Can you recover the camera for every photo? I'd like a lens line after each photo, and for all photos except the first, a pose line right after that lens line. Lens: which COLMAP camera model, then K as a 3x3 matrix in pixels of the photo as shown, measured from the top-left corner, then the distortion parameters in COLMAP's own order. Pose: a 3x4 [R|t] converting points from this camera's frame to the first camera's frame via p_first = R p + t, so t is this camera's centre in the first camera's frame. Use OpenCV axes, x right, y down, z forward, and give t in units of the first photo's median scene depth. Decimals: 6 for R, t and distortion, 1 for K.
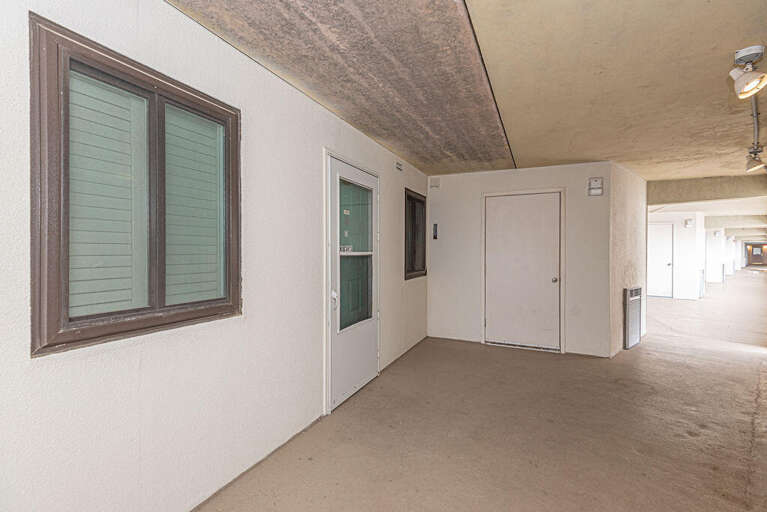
lens RADIAL K [[348.4, 0, 382.1], [0, 348.4, 253.5], [0, 0, 1]] dist [0.001999, -0.000931]
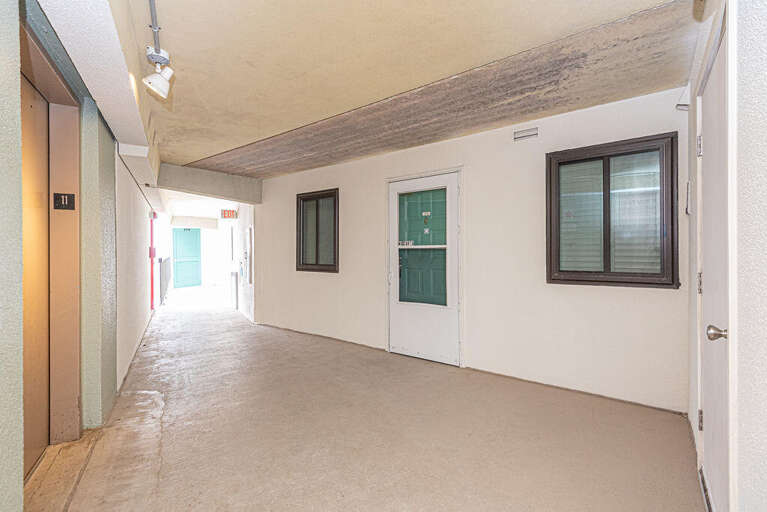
lens RADIAL K [[348.4, 0, 382.1], [0, 348.4, 253.5], [0, 0, 1]] dist [0.001999, -0.000931]
pose [[-0.220885, 0.002617, -0.975296, 1.196810], [-0.000786, 0.999996, 0.002861, 0.021042], [0.975299, 0.001399, -0.220882, 1.170939]]
